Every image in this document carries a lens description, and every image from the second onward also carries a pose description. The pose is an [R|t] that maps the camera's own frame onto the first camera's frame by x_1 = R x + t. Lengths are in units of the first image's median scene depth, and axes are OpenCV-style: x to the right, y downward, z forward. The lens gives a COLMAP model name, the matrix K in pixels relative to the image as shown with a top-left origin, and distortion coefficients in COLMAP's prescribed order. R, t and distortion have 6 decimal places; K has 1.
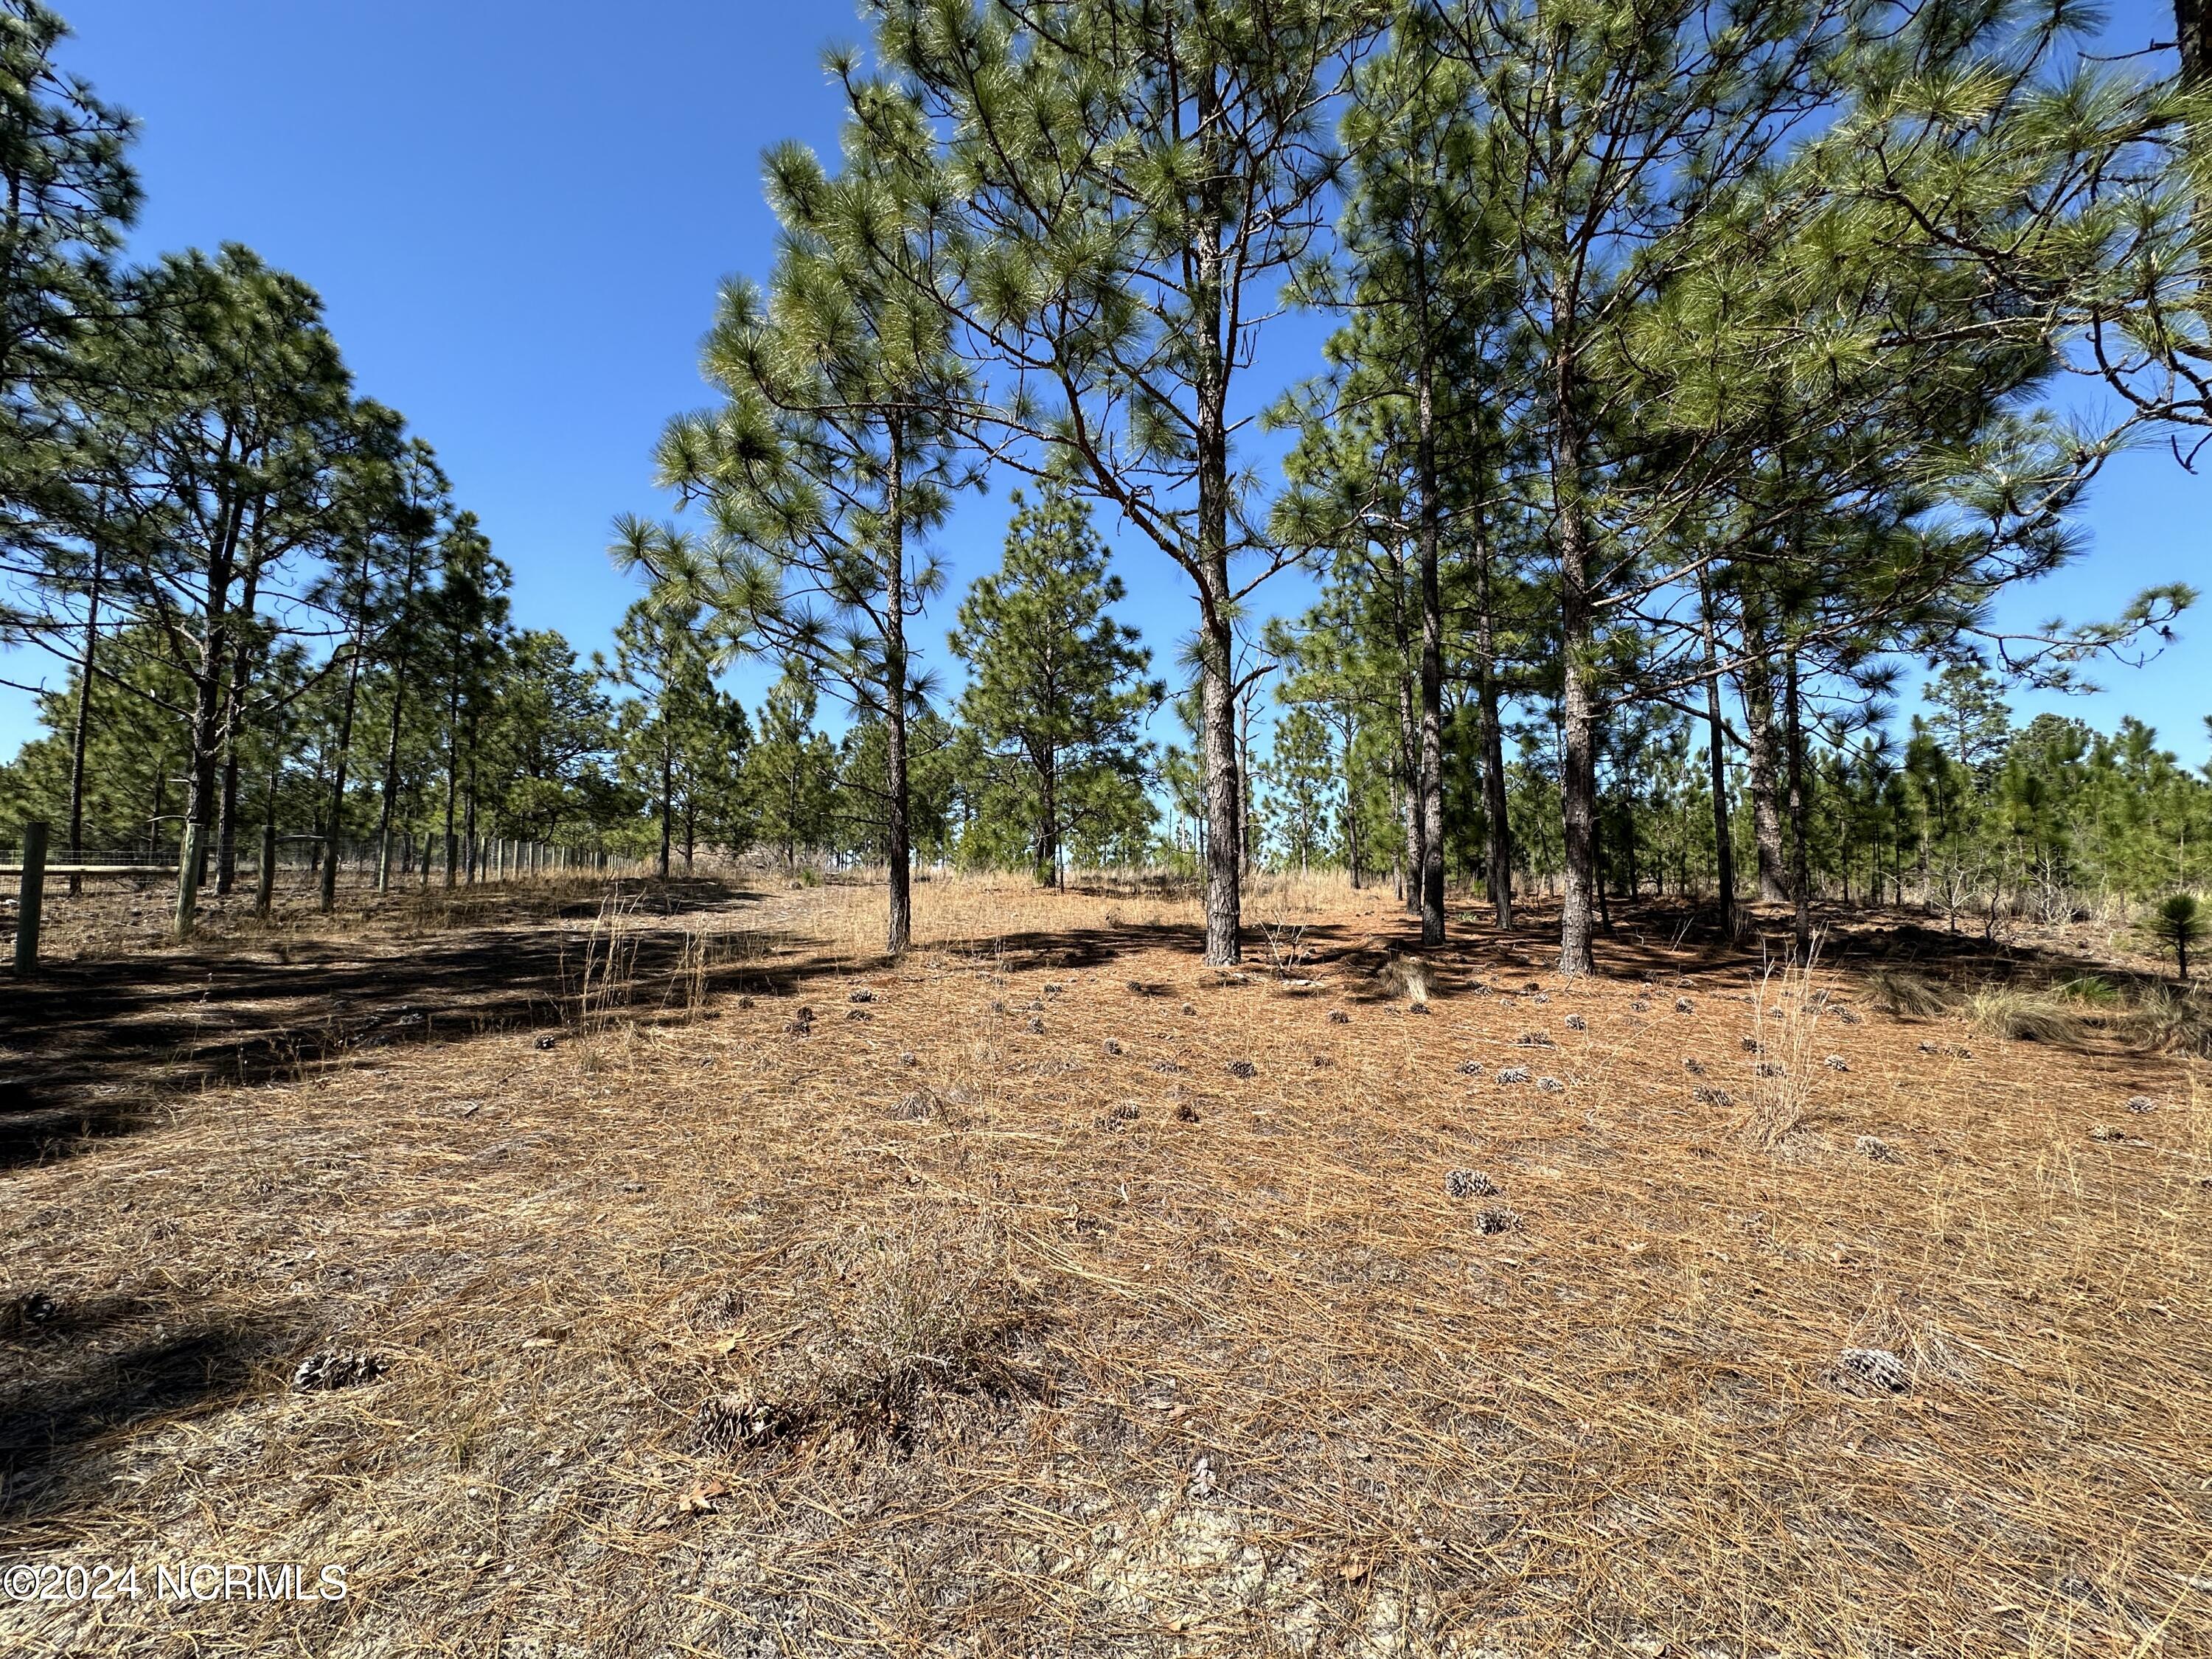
lens RADIAL K [[871.1, 0, 1103.6], [0, 871.1, 821.0], [0, 0, 1]] dist [-0.008324, -0.000217]
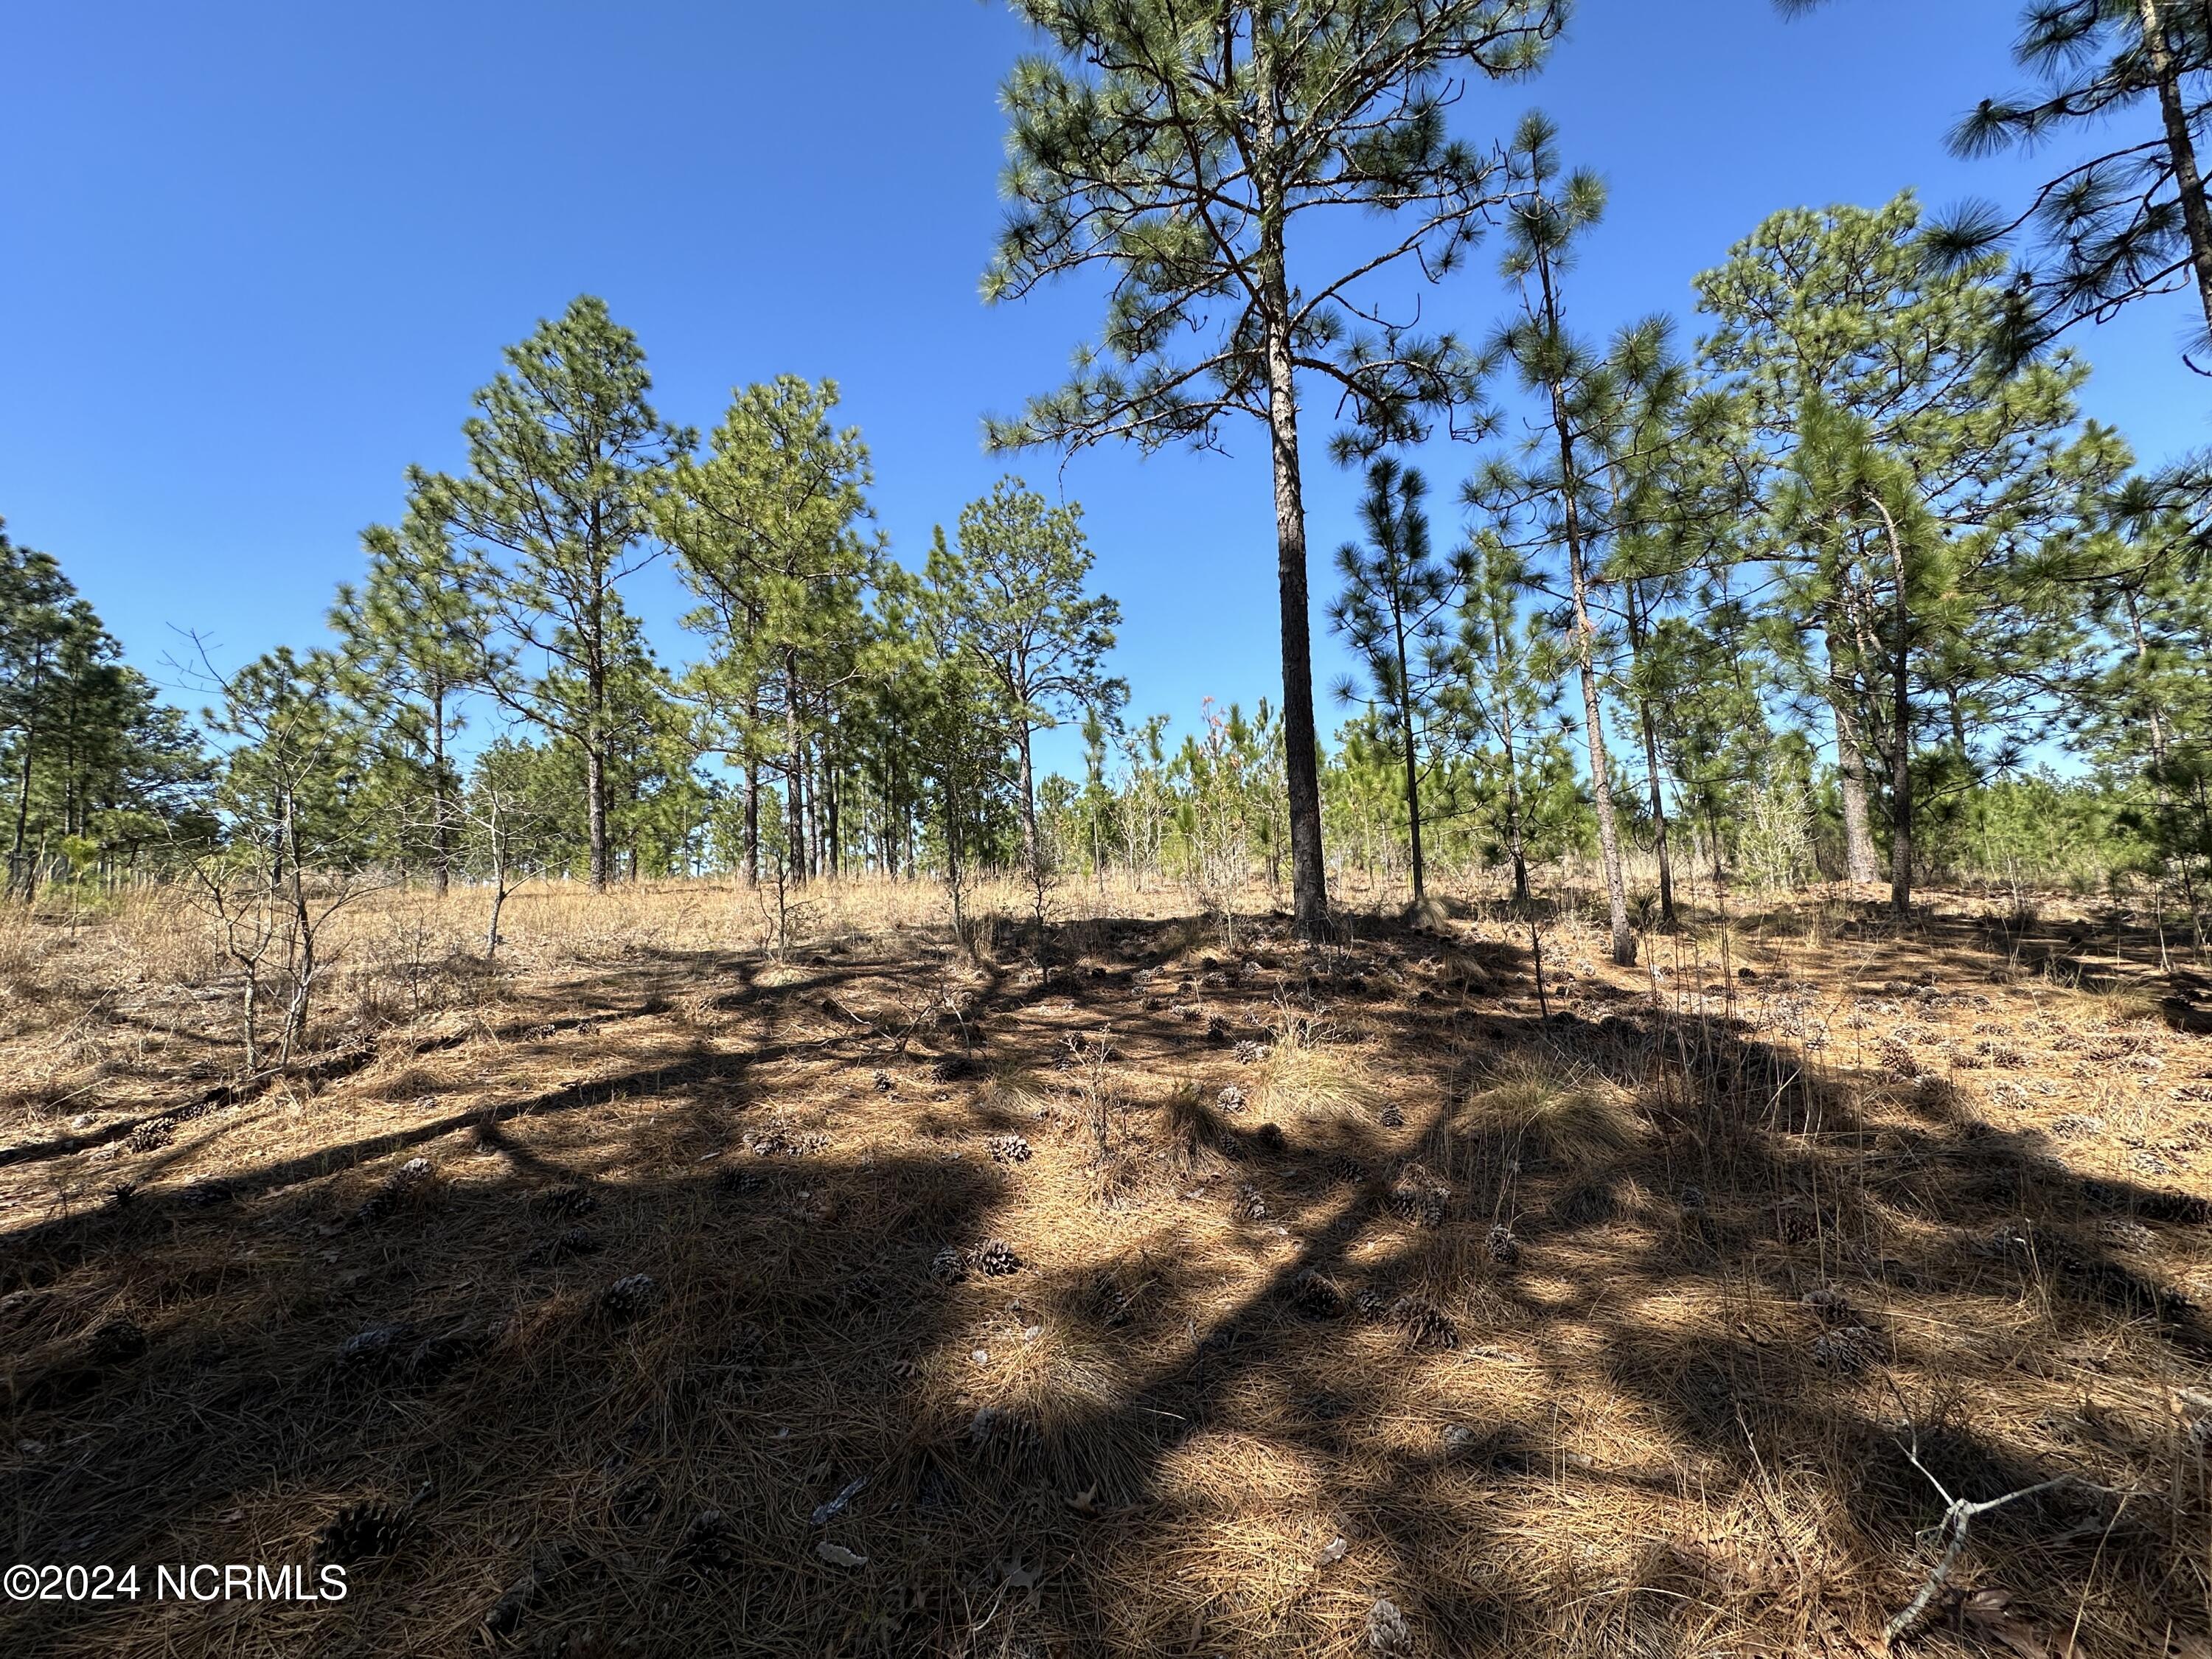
lens RADIAL K [[871.1, 0, 1103.6], [0, 871.1, 821.0], [0, 0, 1]] dist [-0.008324, -0.000217]
pose [[0.949311, -0.018786, 0.313778, 0.221484], [0.023980, 0.999632, -0.012702, 0.008346], [-0.313424, 0.019583, 0.949411, -0.526374]]
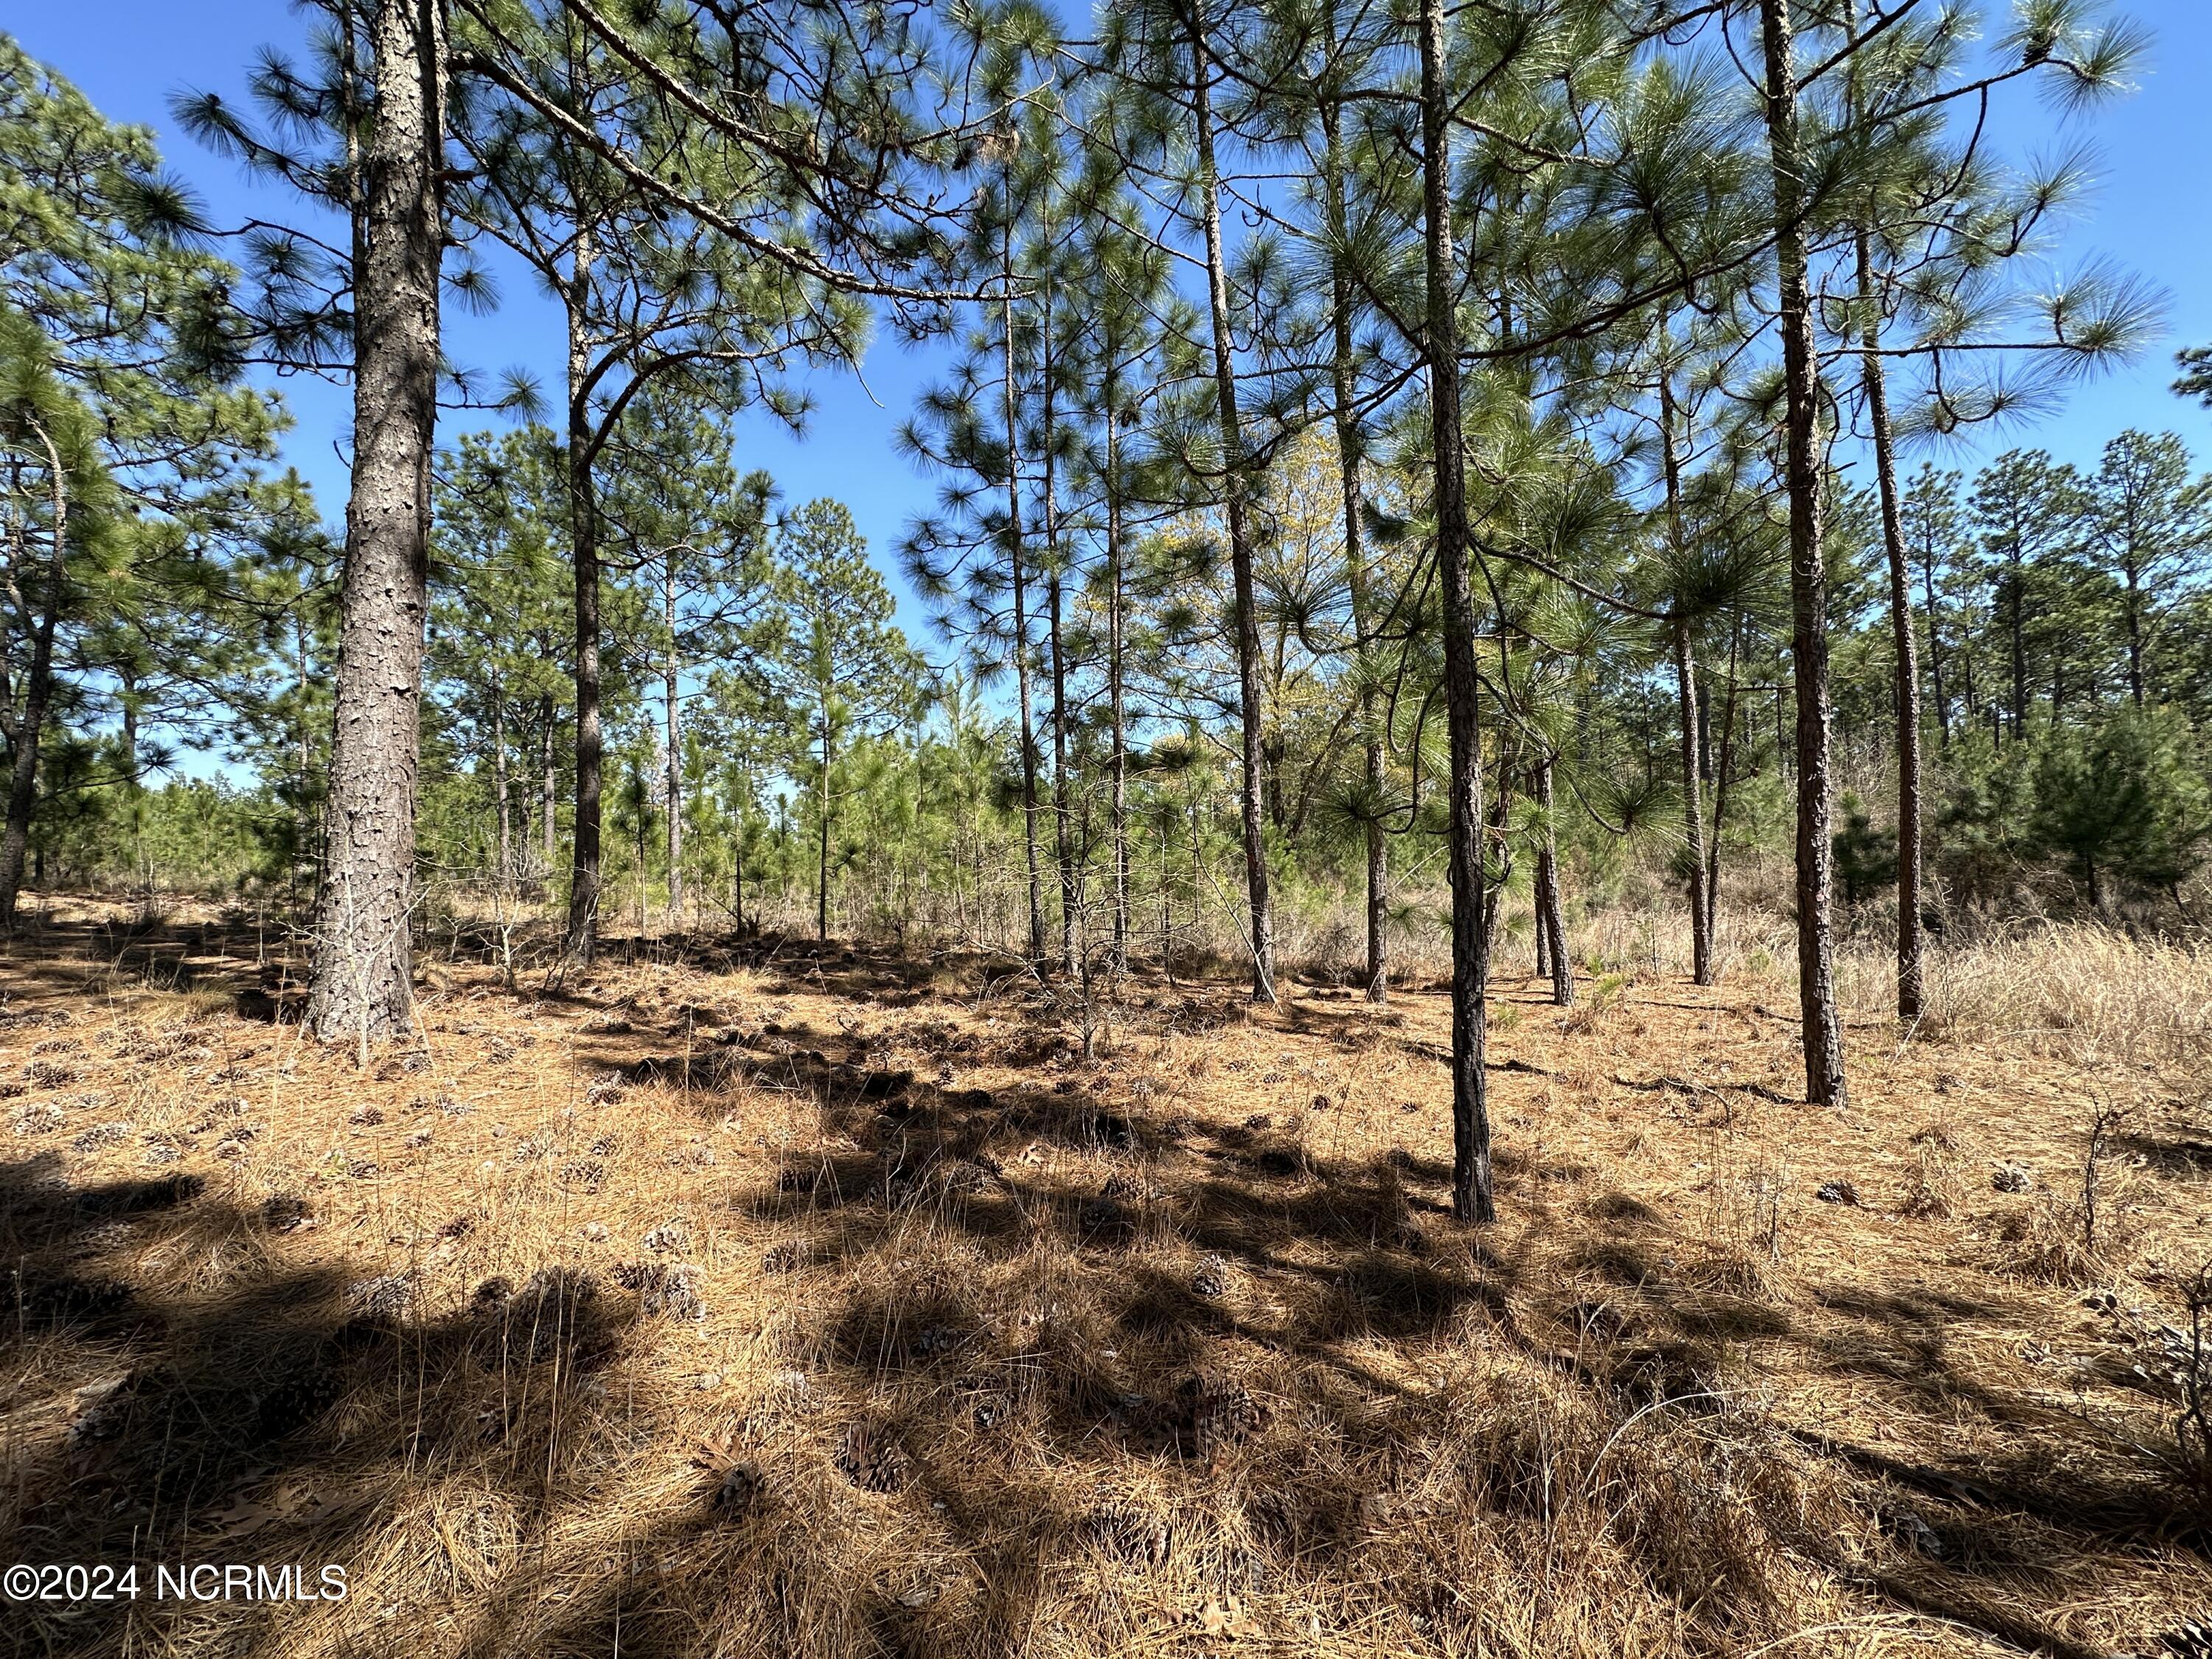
lens RADIAL K [[871.1, 0, 1103.6], [0, 871.1, 821.0], [0, 0, 1]] dist [-0.008324, -0.000217]
pose [[-0.370811, 0.030202, 0.928217, 0.330430], [-0.061287, 0.996497, -0.056908, 0.009112], [-0.926684, -0.077990, -0.367661, -0.666922]]
